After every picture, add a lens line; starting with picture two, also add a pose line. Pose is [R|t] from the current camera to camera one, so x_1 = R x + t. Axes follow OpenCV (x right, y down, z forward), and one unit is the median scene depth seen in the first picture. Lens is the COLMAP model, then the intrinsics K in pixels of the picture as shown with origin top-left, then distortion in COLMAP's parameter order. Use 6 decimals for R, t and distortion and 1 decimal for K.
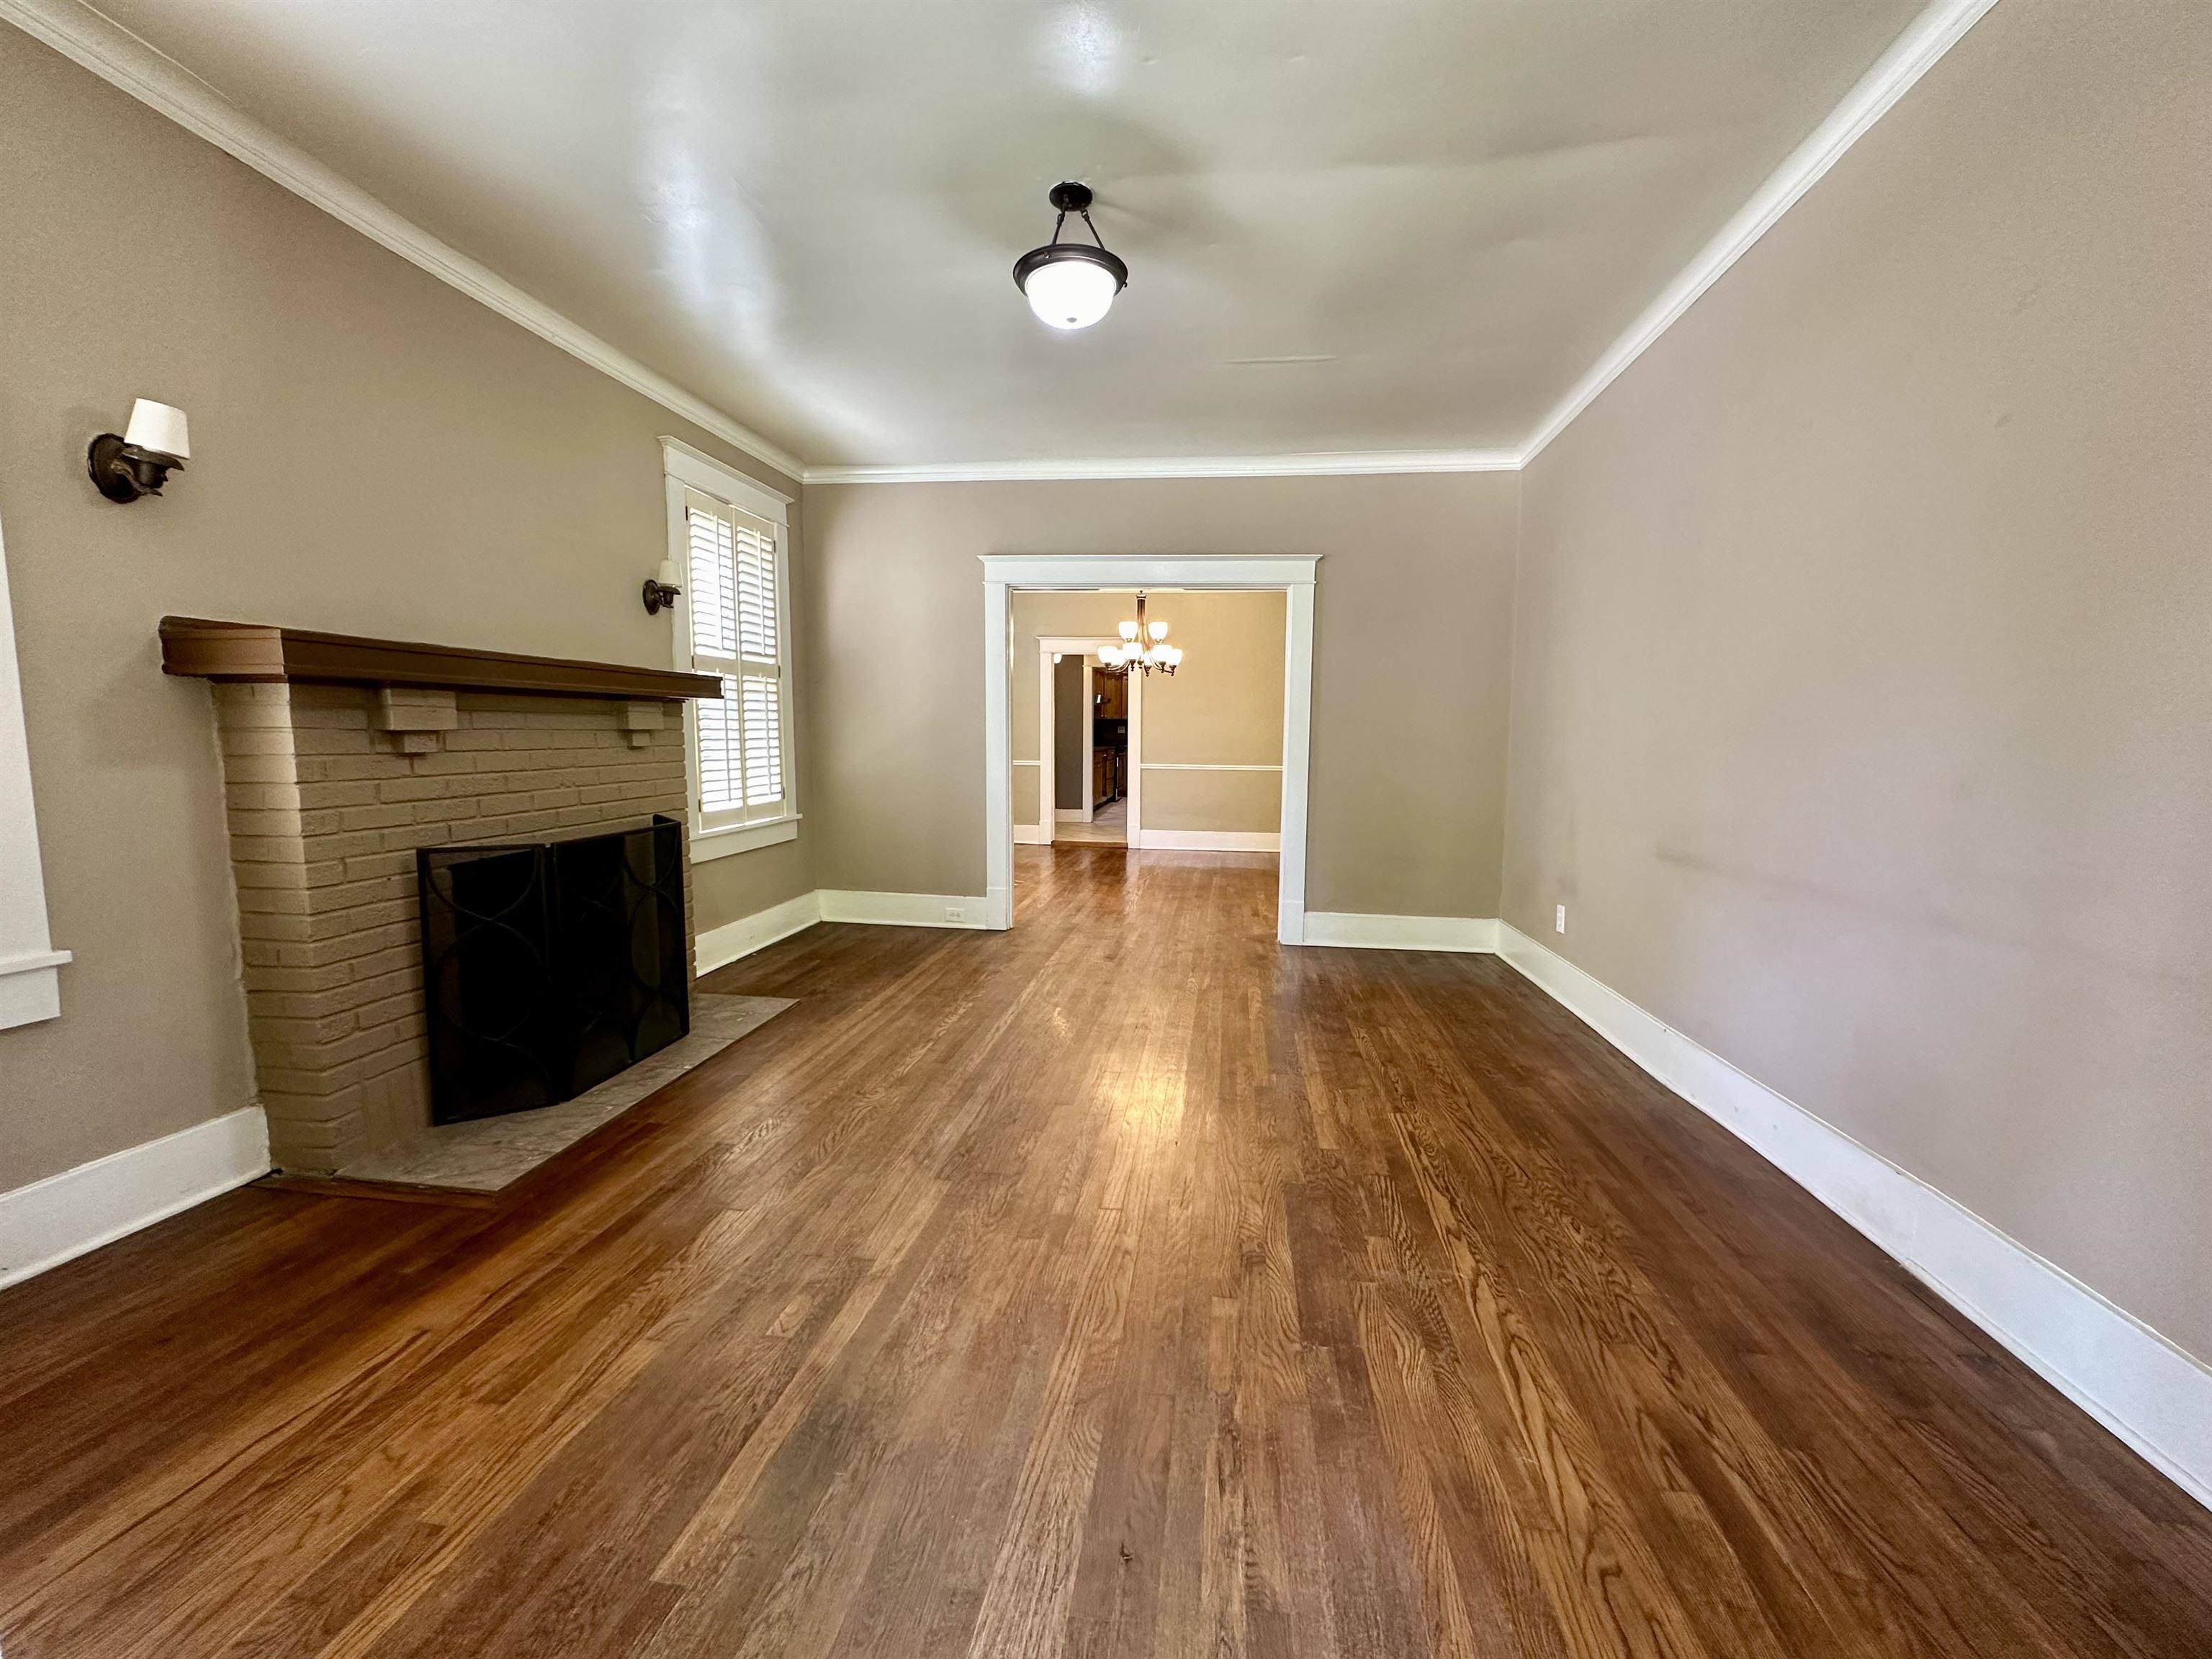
lens RADIAL K [[882.0, 0, 1108.2], [0, 882.0, 827.3], [0, 0, 1]] dist [-0.000161, 0.000245]
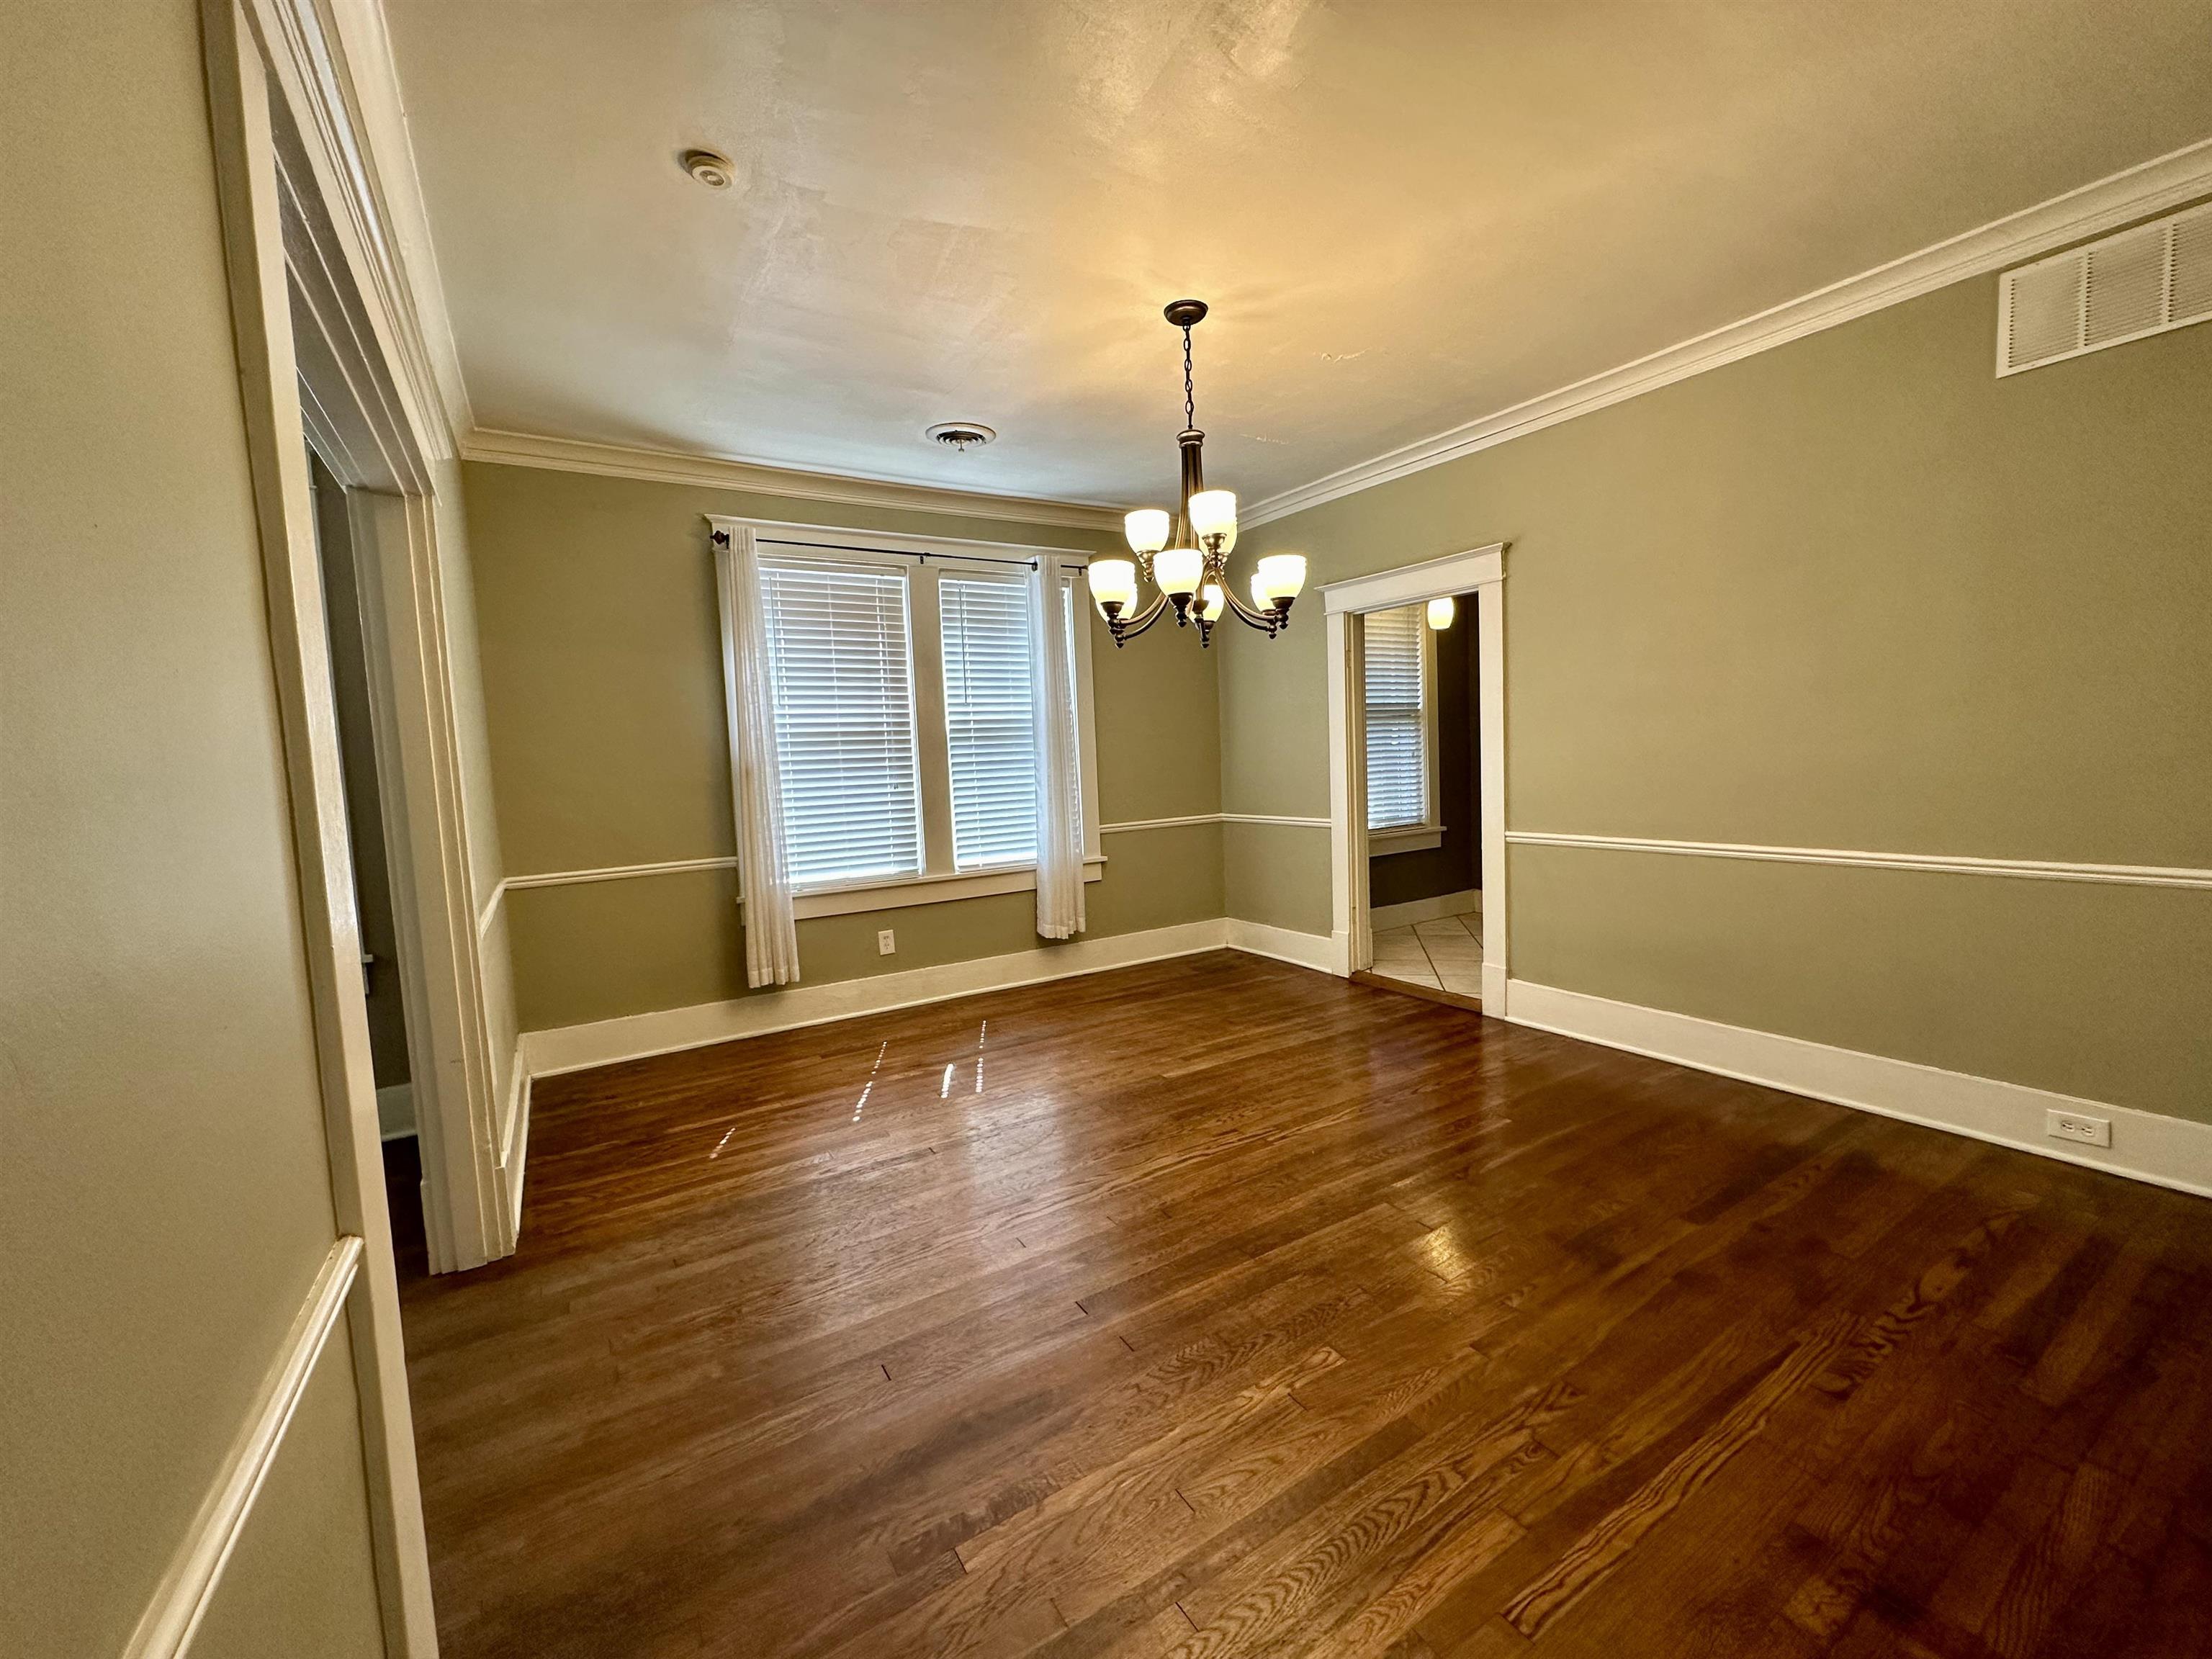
lens RADIAL K [[881.2, 0, 1106.0], [0, 881.2, 829.5], [0, 0, 1]] dist [-0.003887, 0.000710]
pose [[0.641973, 0.024548, -0.766334, 0.783048], [-0.030076, 0.999524, 0.006822, -0.218077], [0.766137, 0.018669, 0.642406, 1.764041]]
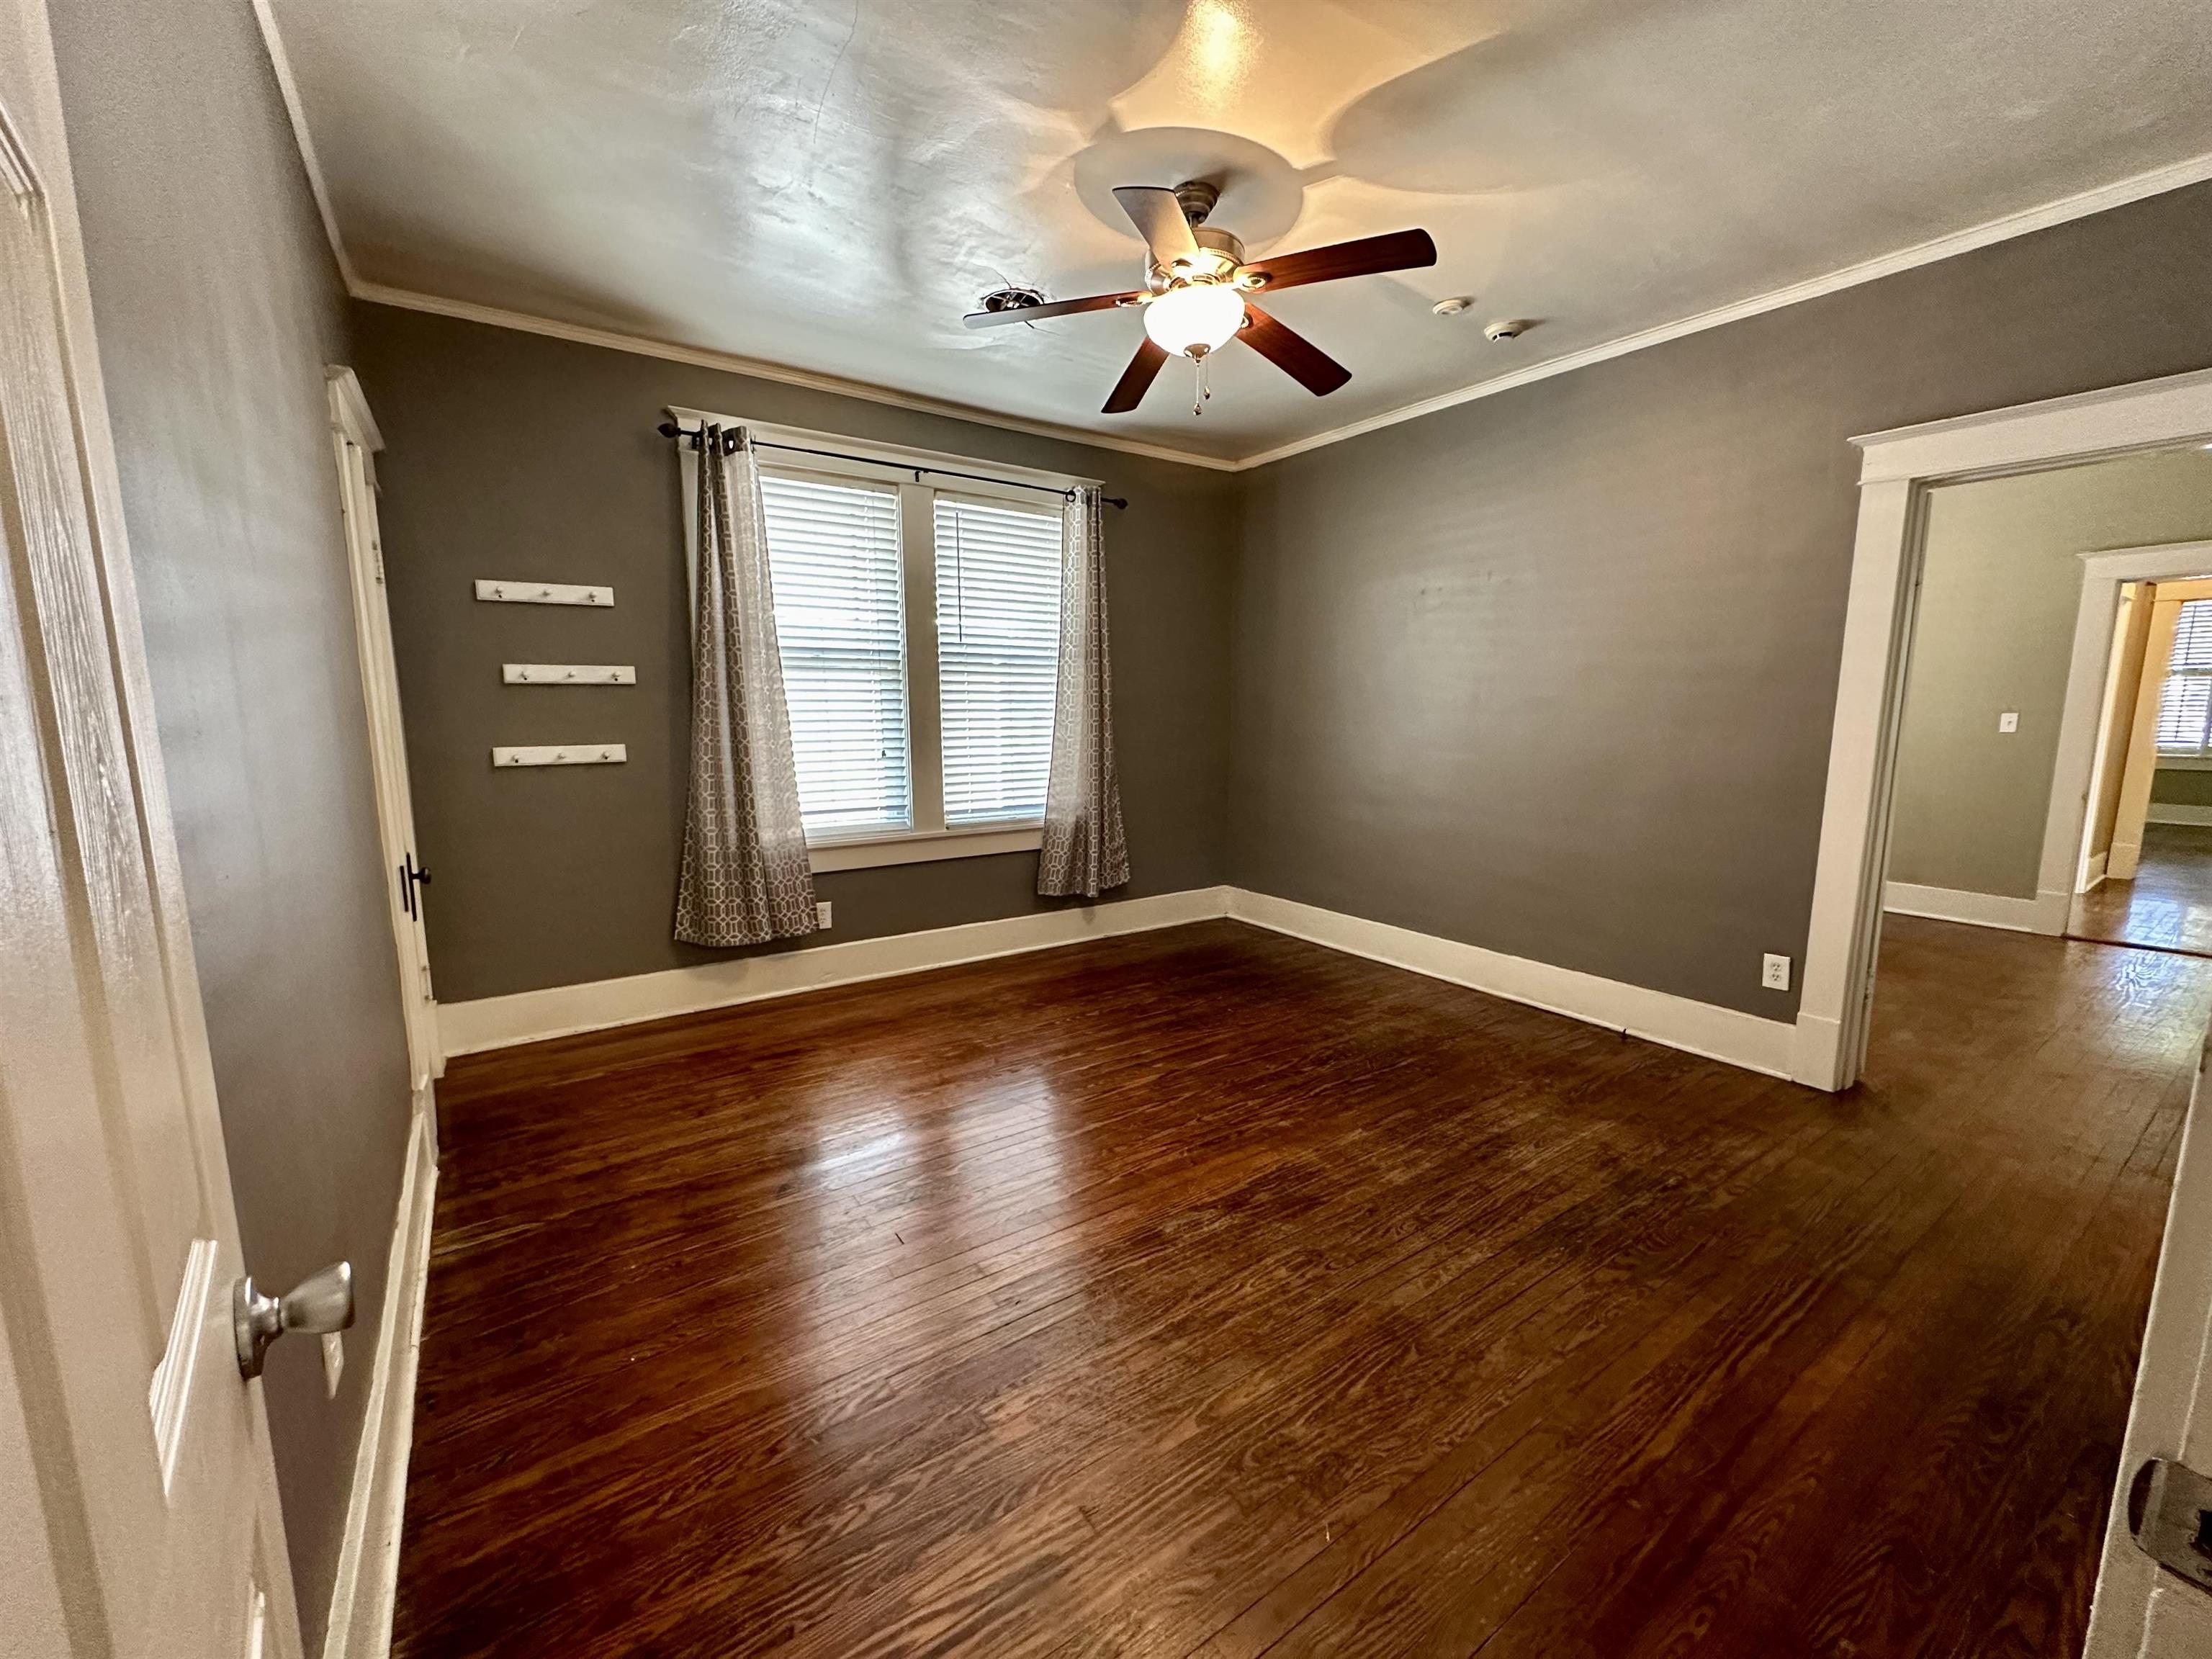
lens RADIAL K [[881.2, 0, 1106.0], [0, 881.2, 829.5], [0, 0, 1]] dist [-0.003887, 0.000710]
pose [[0.680423, 0.087486, -0.727578, 0.615825], [-0.066377, 0.996125, 0.057702, -0.224010], [0.729807, 0.009033, 0.683594, 1.787705]]
